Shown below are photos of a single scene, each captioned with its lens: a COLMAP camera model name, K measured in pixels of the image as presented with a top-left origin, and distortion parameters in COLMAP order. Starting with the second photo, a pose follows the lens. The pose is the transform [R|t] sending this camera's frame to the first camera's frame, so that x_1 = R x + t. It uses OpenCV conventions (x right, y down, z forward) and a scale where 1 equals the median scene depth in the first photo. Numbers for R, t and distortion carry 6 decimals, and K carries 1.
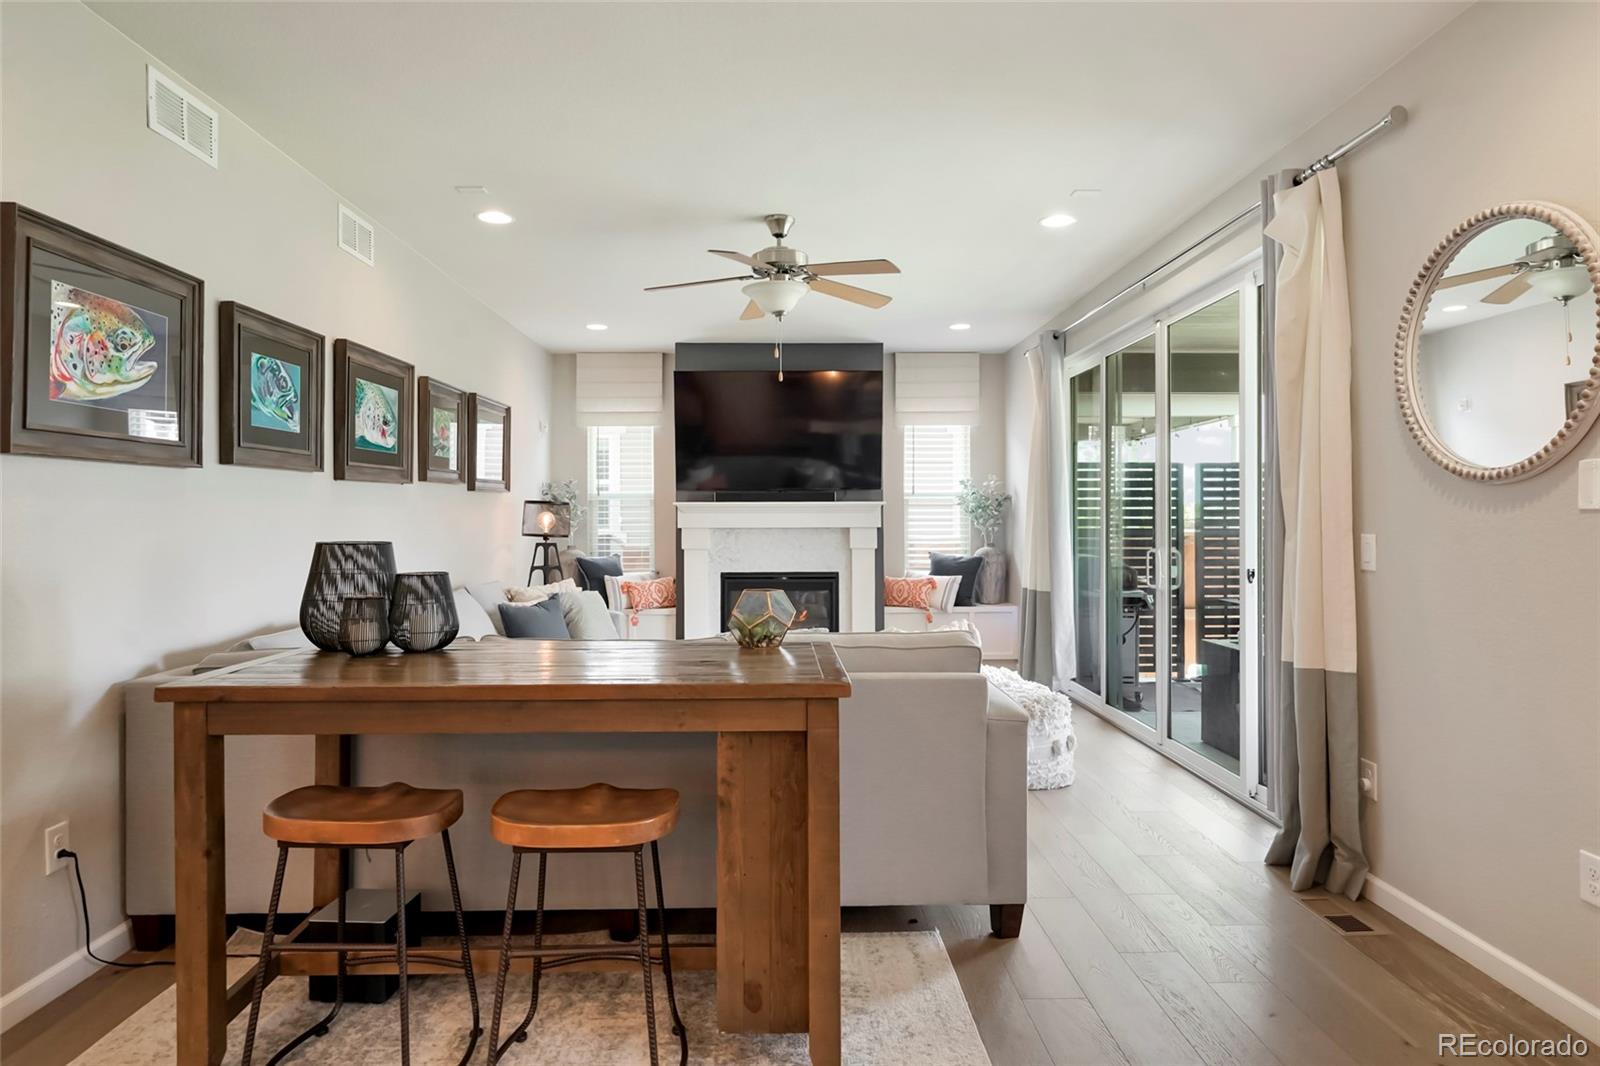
lens RADIAL K [[916.2, 0, 800.0], [0, 916.2, 533.0], [0, 0, 1]] dist [0.000080, 0.000064]
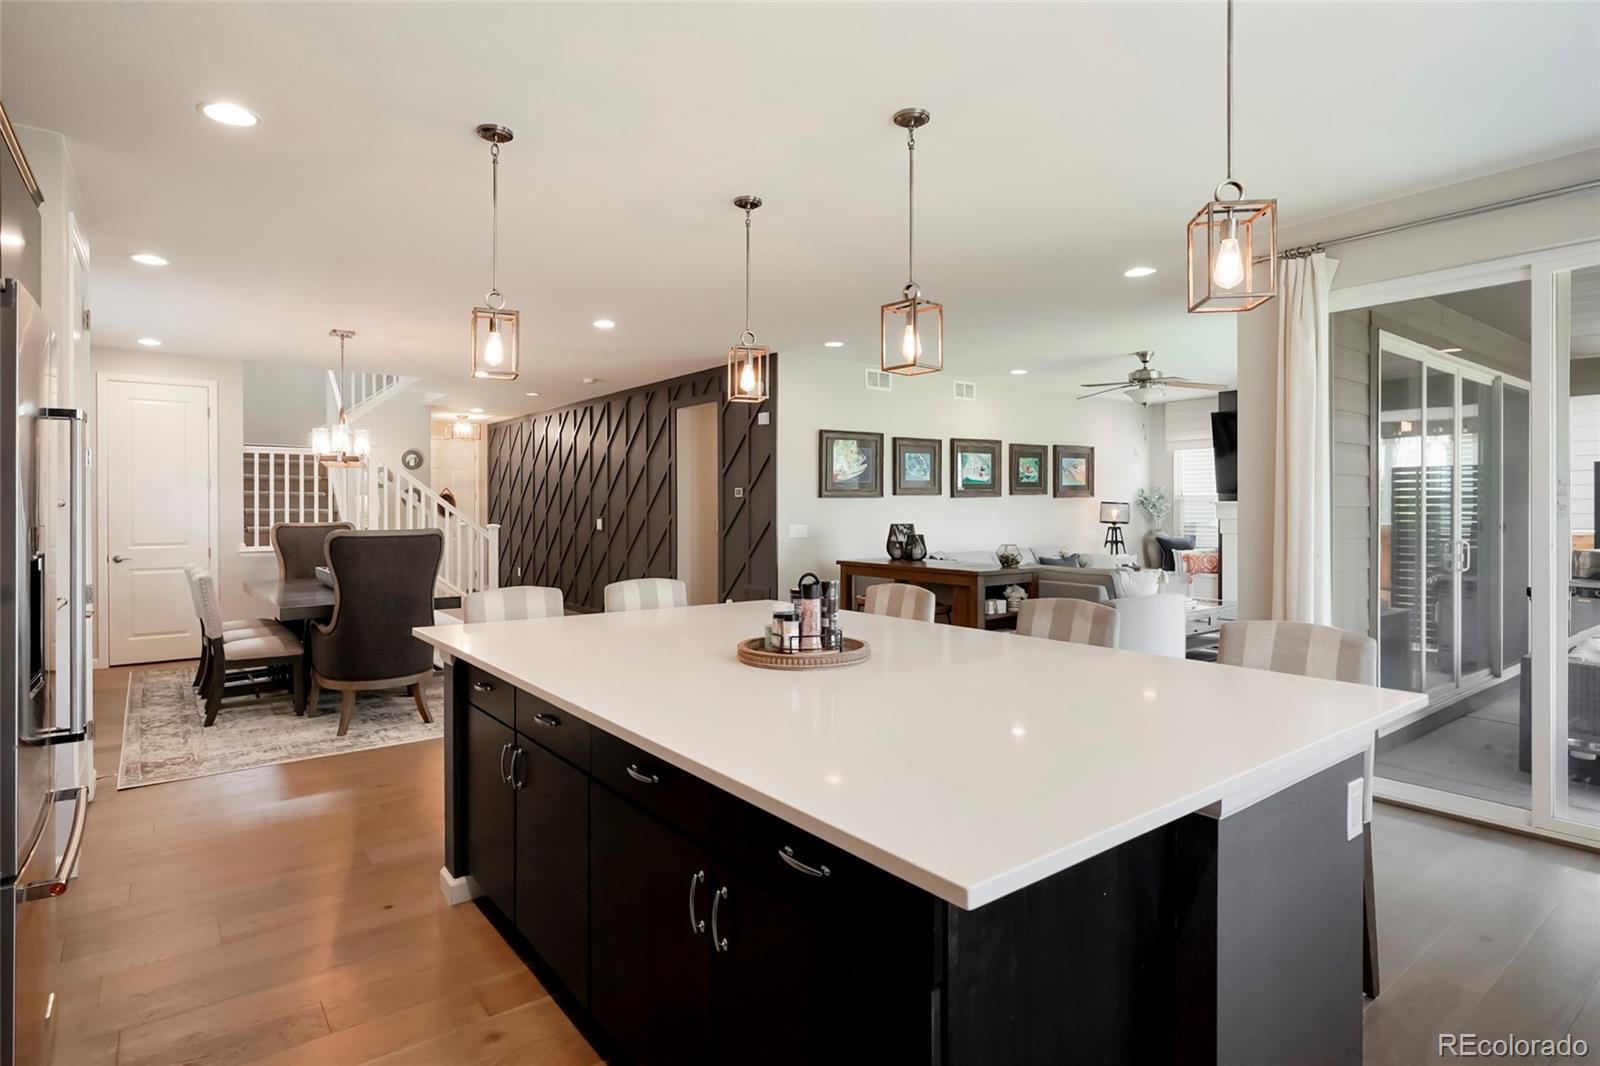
lens RADIAL K [[827.0, 0, 800.0], [0, 827.0, 533.0], [0, 0, 1]] dist [-0.002722, -0.000738]
pose [[0.594081, 0.015494, -0.804256, 0.575513], [-0.003206, 0.999852, 0.016894, -0.001554], [0.804399, -0.007458, 0.594043, -0.340248]]
